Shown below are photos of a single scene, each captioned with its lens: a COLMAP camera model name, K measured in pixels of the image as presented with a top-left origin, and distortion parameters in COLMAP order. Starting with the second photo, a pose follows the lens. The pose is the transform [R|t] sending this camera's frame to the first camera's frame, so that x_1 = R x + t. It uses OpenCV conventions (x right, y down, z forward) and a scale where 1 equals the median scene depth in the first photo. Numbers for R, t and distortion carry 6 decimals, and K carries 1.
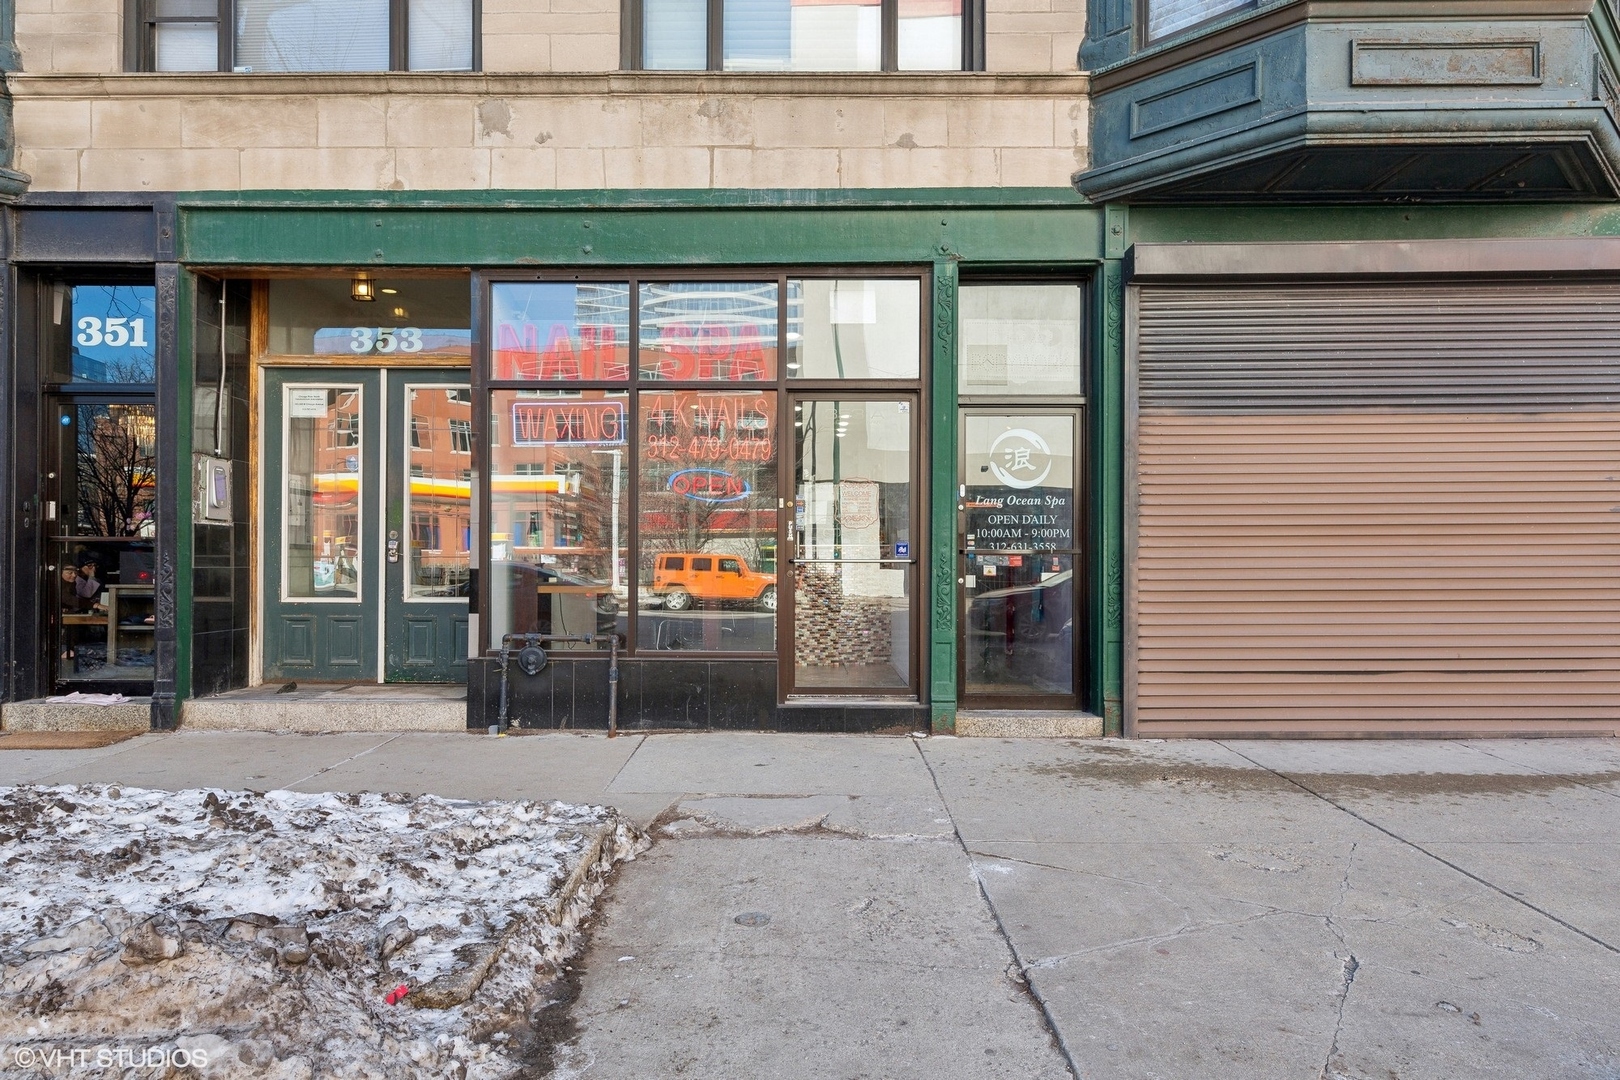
lens RADIAL K [[975.2, 0, 808.5], [0, 975.2, 544.5], [0, 0, 1]] dist [0.006535, 0.001130]
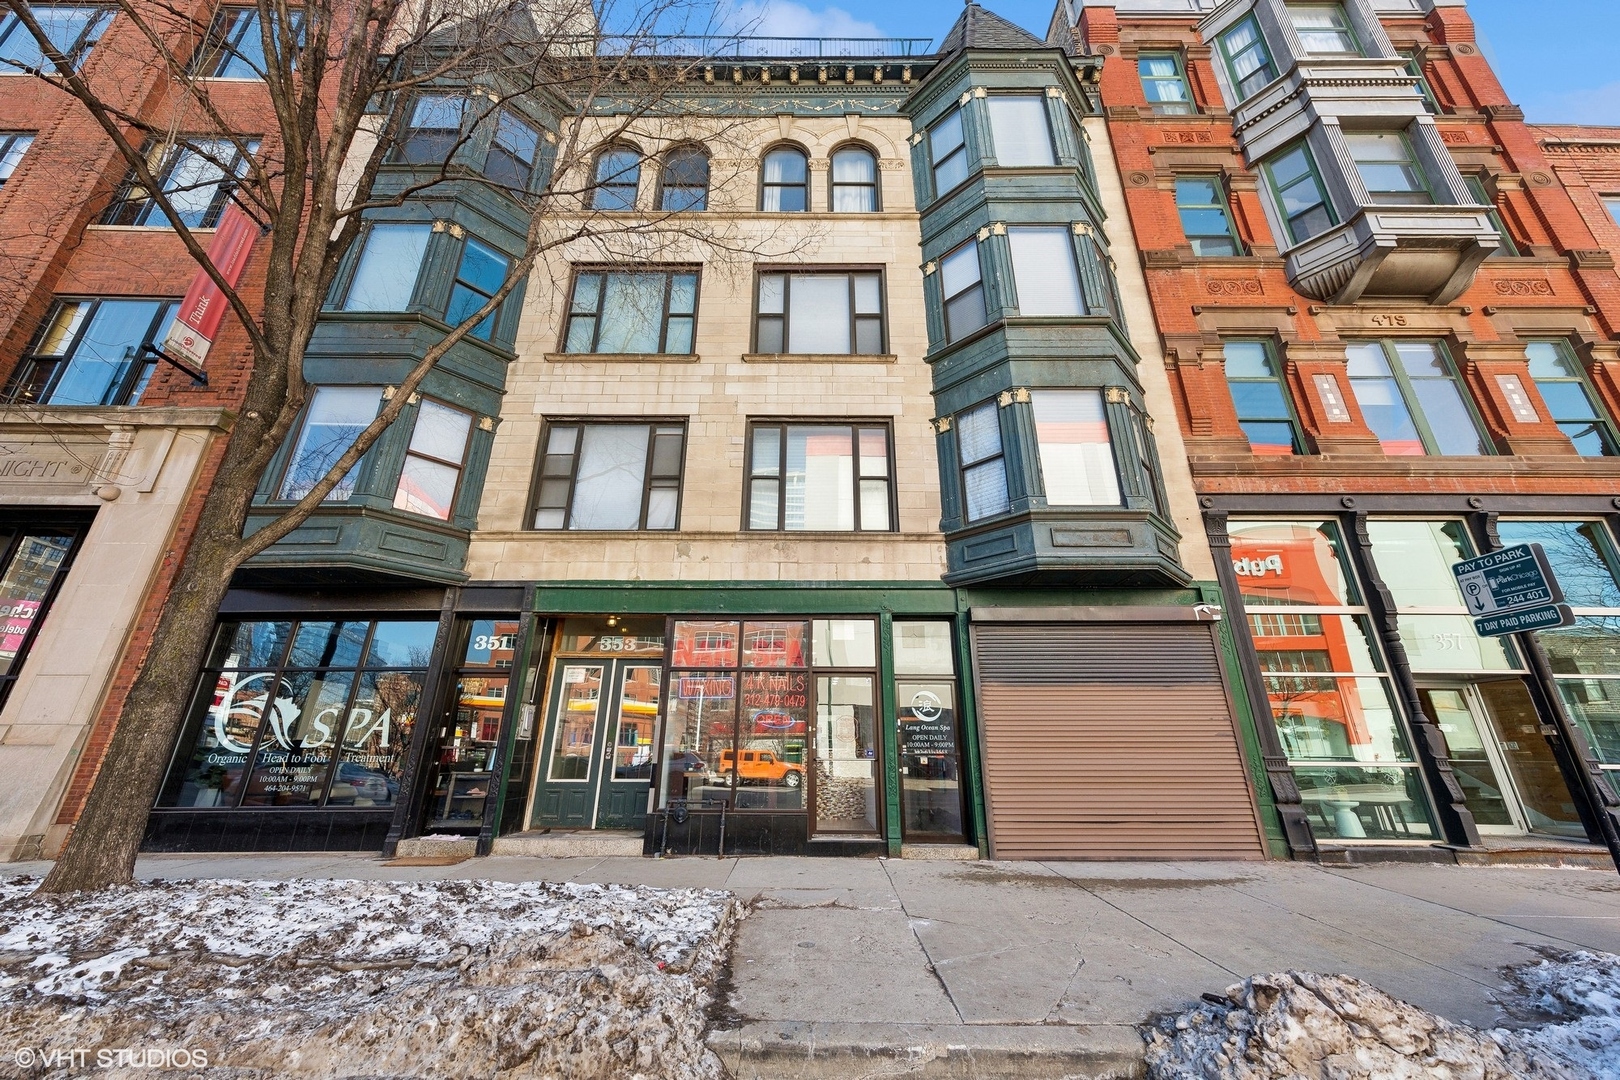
lens RADIAL K [[567.3, 0, 811.7], [0, 567.3, 544.0], [0, 0, 1]] dist [0.010131, -0.000024]
pose [[0.999999, 0.001647, 0.000492, -0.026014], [-0.001392, 0.943936, -0.330125, -0.016062], [-0.001008, 0.330124, 0.943937, -0.248617]]
